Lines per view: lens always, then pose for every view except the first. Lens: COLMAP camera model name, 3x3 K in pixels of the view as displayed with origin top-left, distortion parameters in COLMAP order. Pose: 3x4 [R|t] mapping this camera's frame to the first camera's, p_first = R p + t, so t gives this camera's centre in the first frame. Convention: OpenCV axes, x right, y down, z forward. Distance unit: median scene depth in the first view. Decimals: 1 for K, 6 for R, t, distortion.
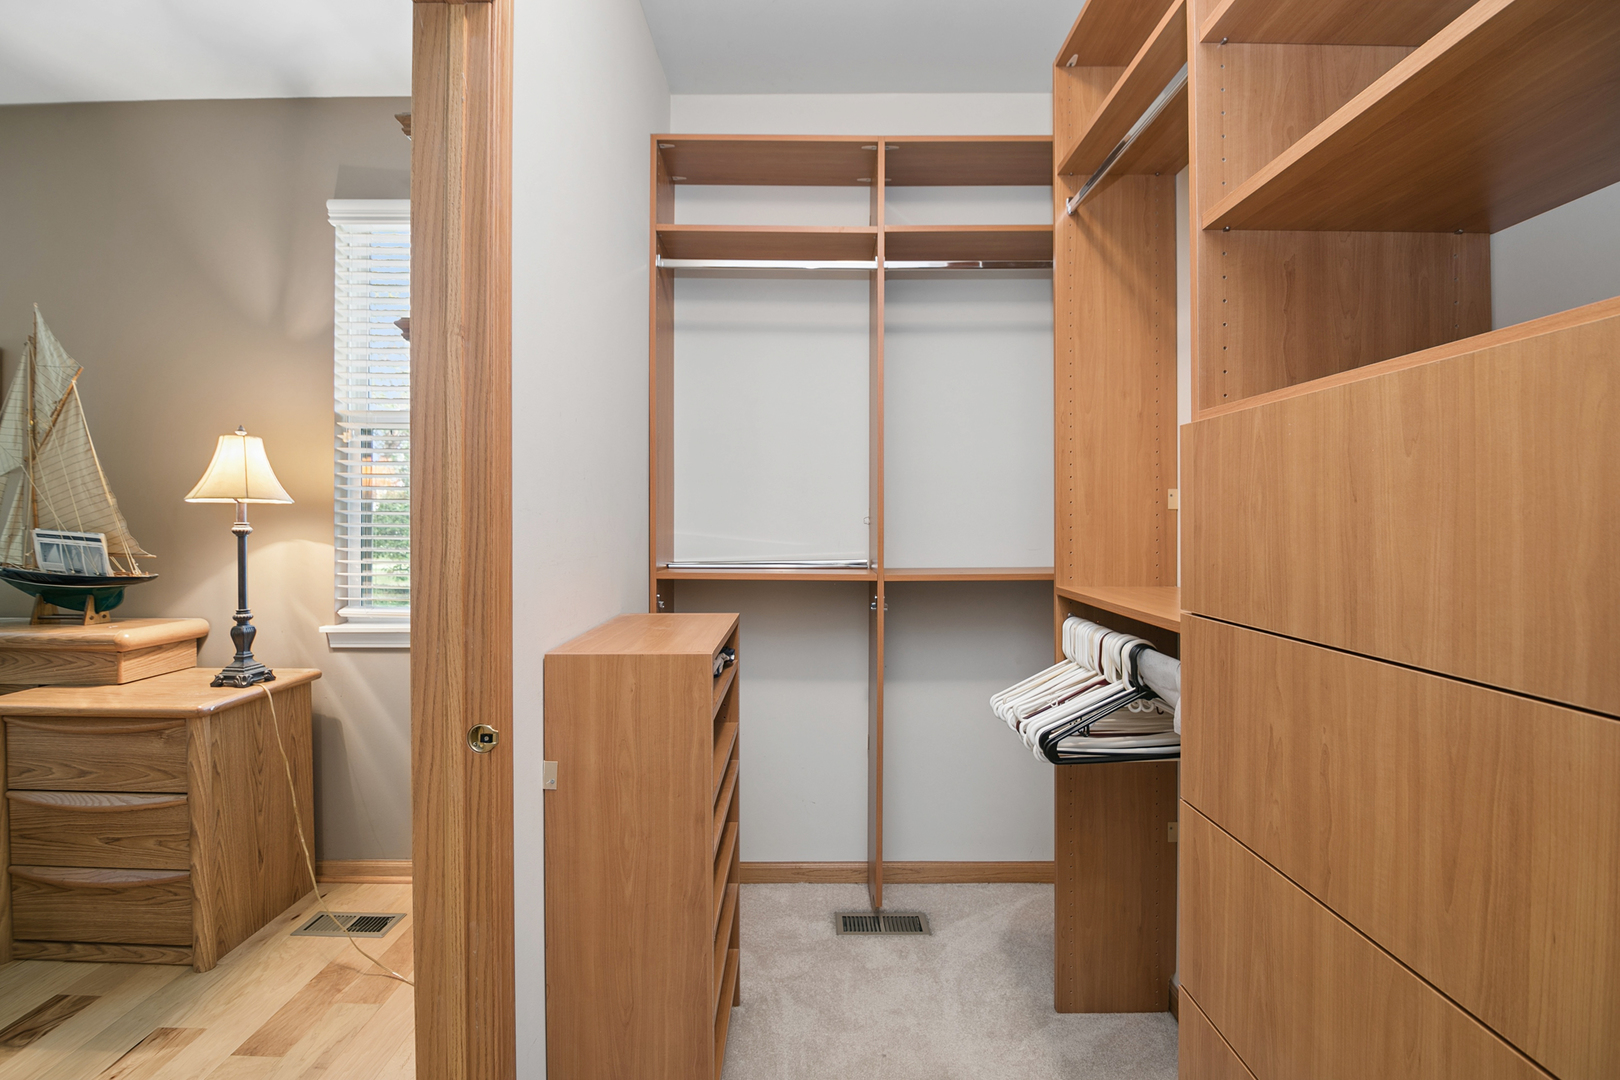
lens RADIAL K [[731.6, 0, 817.2], [0, 731.6, 532.8], [0, 0, 1]] dist [-0.013774, -0.005097]
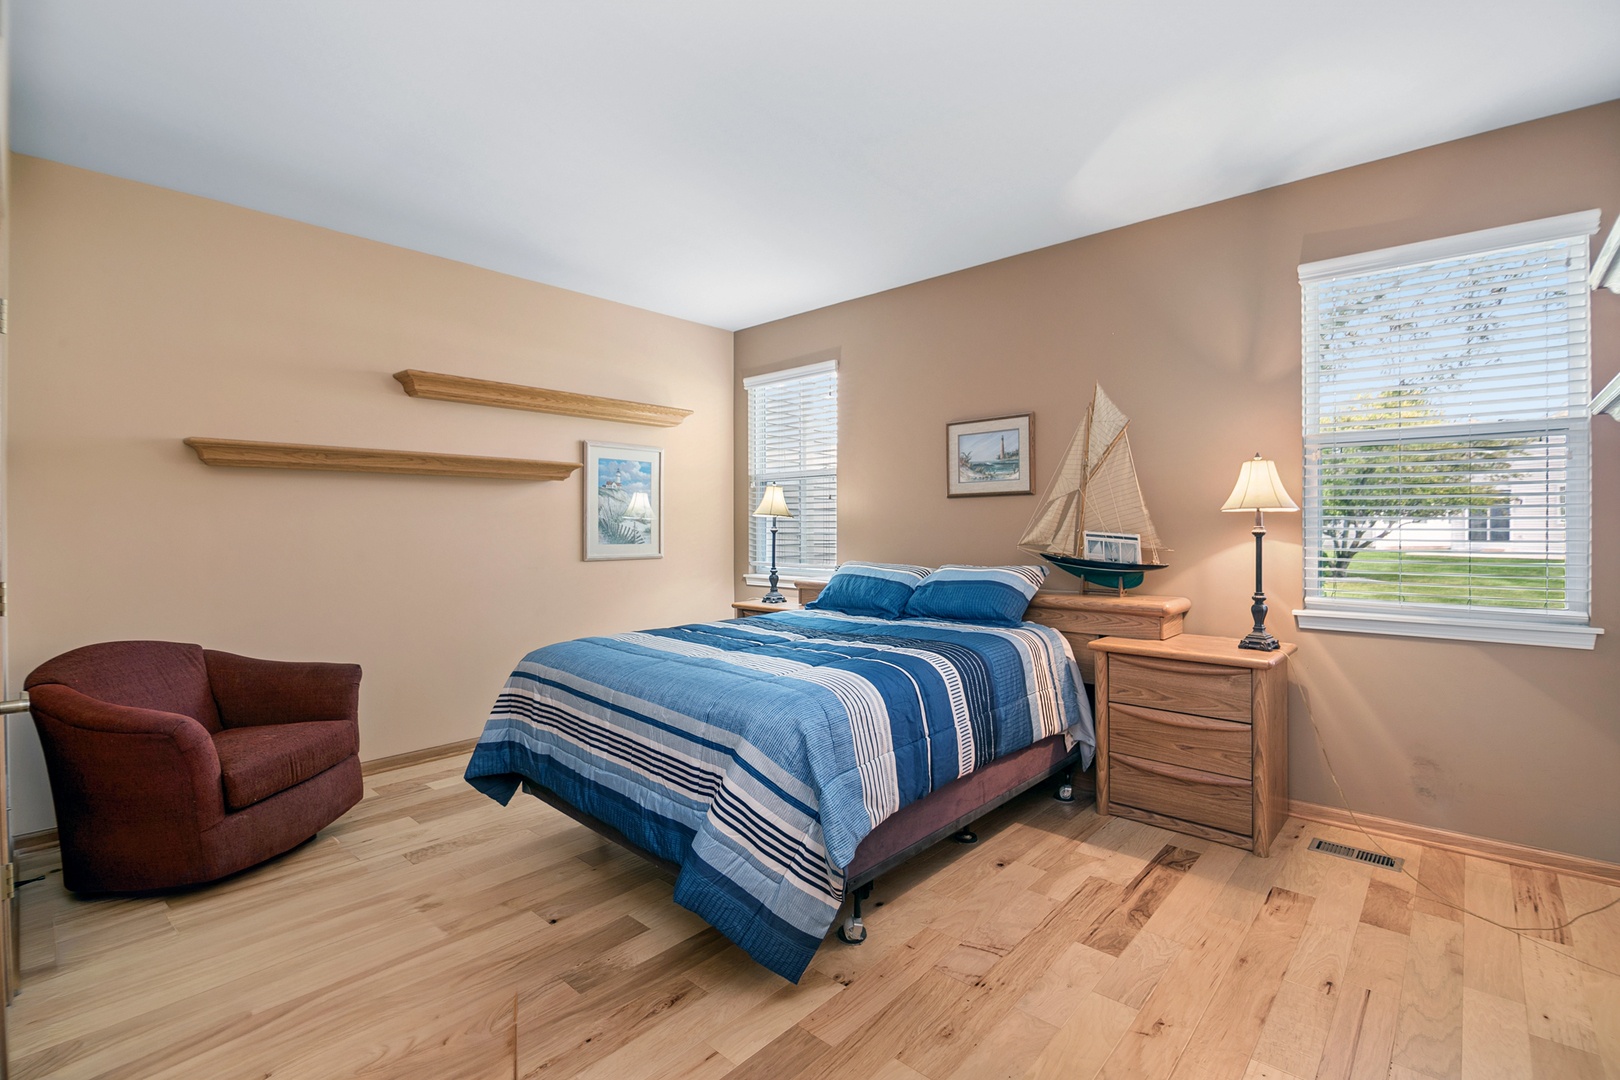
lens RADIAL K [[731.6, 0, 806.4], [0, 731.6, 530.3], [0, 0, 1]] dist [-0.013774, -0.005097]
pose [[0.724753, 0.001290, -0.689007, -0.473872], [-0.006876, 0.999962, -0.005361, 0.005715], [0.688974, 0.008623, 0.724735, -0.523368]]
